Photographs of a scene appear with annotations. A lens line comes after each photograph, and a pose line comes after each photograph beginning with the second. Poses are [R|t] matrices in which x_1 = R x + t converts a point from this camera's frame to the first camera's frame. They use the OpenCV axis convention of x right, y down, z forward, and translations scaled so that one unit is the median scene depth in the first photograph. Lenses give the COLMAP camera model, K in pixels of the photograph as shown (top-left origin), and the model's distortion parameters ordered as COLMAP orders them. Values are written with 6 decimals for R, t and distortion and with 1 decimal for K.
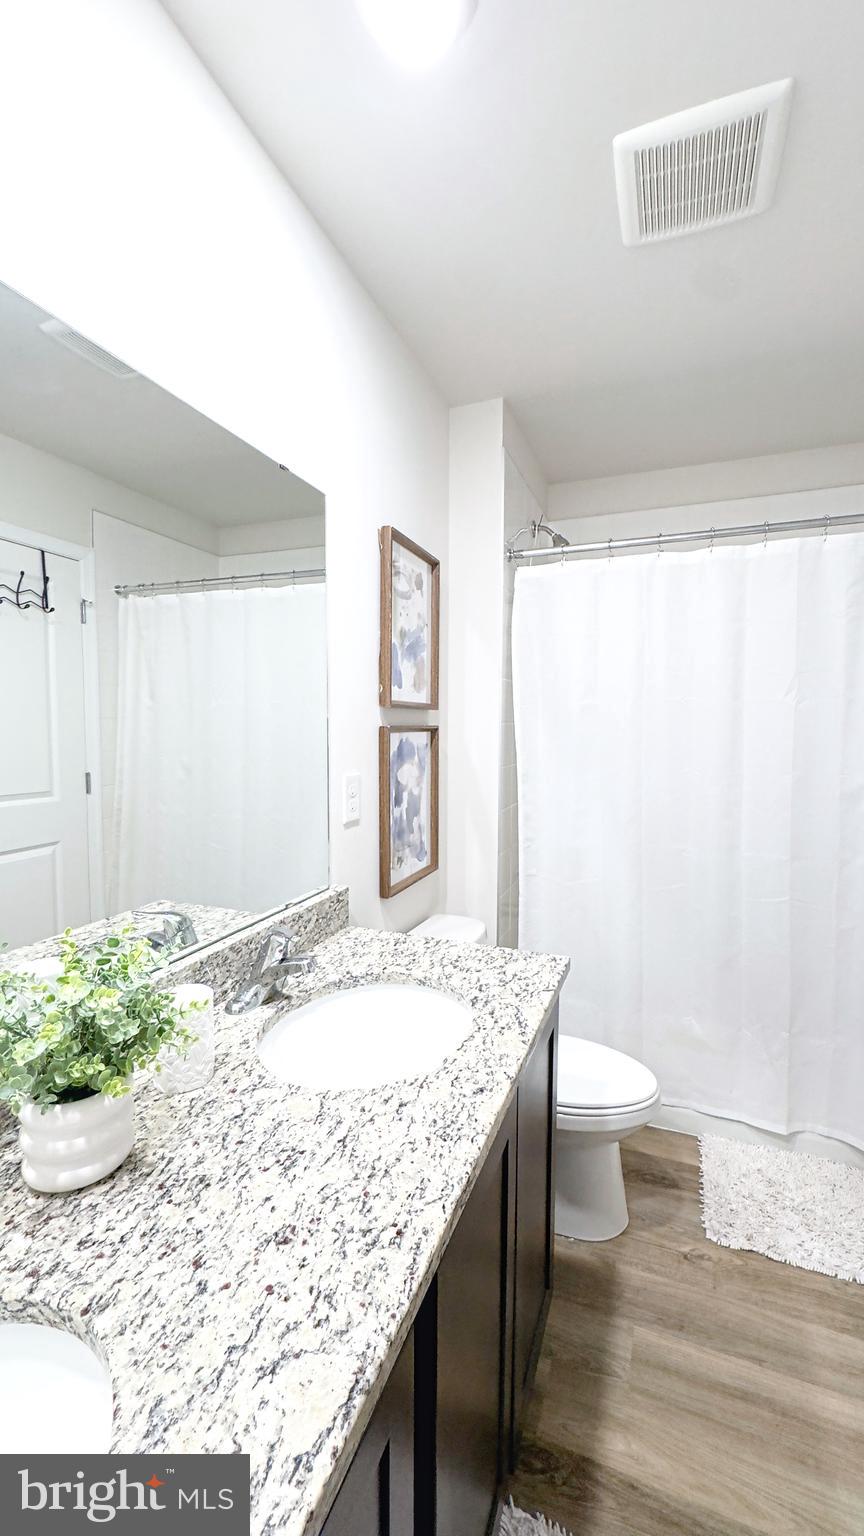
lens RADIAL K [[616.0, 0, 433.8], [0, 616.0, 765.5], [0, 0, 1]] dist [-0.005426, 0.000447]
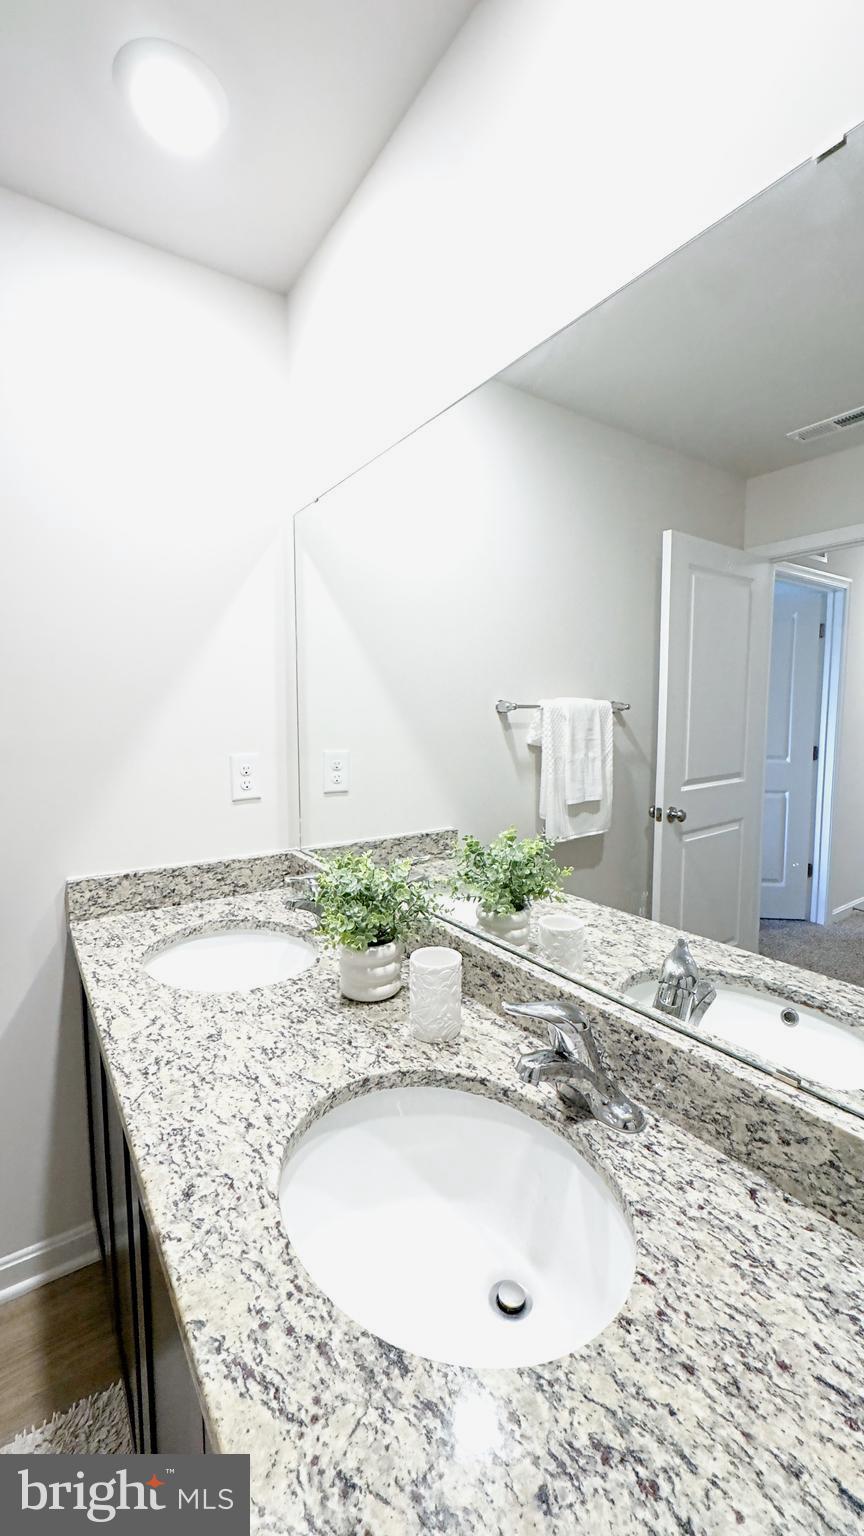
lens RADIAL K [[616.0, 0, 435.3], [0, 616.0, 767.3], [0, 0, 1]] dist [-0.005426, 0.000447]
pose [[-0.554320, 0.074138, -0.828995, 0.293298], [-0.056661, 0.990353, 0.126455, -0.061645], [0.830373, 0.117068, -0.544772, 0.950340]]
